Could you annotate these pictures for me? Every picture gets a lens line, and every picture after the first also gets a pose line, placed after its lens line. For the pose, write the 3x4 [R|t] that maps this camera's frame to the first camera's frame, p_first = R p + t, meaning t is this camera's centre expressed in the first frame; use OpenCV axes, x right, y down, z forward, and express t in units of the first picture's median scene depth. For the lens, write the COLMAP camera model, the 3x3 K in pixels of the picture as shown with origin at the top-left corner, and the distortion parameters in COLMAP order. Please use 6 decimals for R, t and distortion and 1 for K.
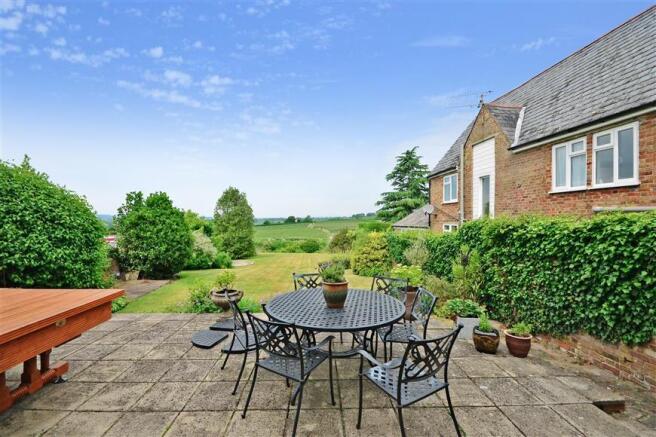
lens RADIAL K [[287.6, 0, 327.8], [0, 287.6, 220.7], [0, 0, 1]] dist [-0.003609, -0.006056]
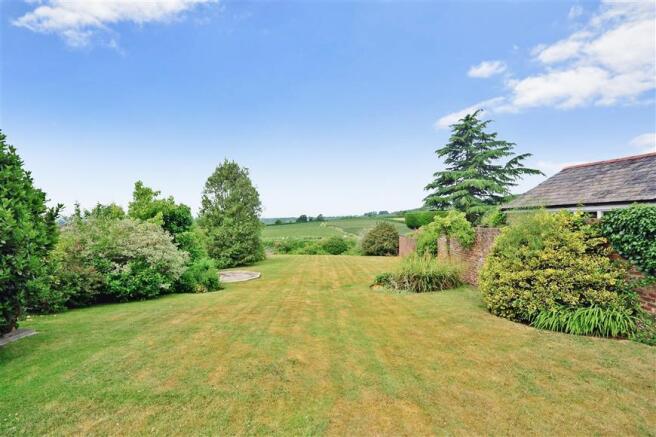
lens RADIAL K [[287.6, 0, 328.0], [0, 287.6, 219.4], [0, 0, 1]] dist [-0.003609, -0.006056]
pose [[0.999162, -0.013643, -0.038591, -0.105726], [0.013593, 0.999906, -0.001553, 0.038315], [0.038608, 0.001027, 0.999254, 0.474041]]
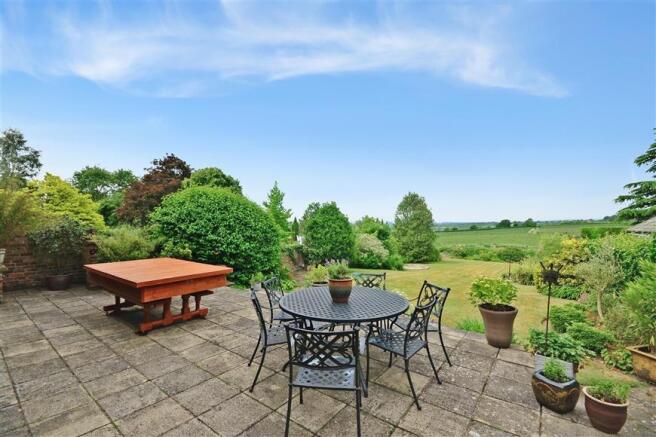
lens RADIAL K [[287.6, 0, 324.8], [0, 287.6, 218.8], [0, 0, 1]] dist [-0.003609, -0.006056]
pose [[0.770370, -0.018326, -0.637334, 0.114945], [0.003905, 0.999704, -0.024025, 0.002097], [0.637586, 0.016019, 0.770213, 0.020598]]
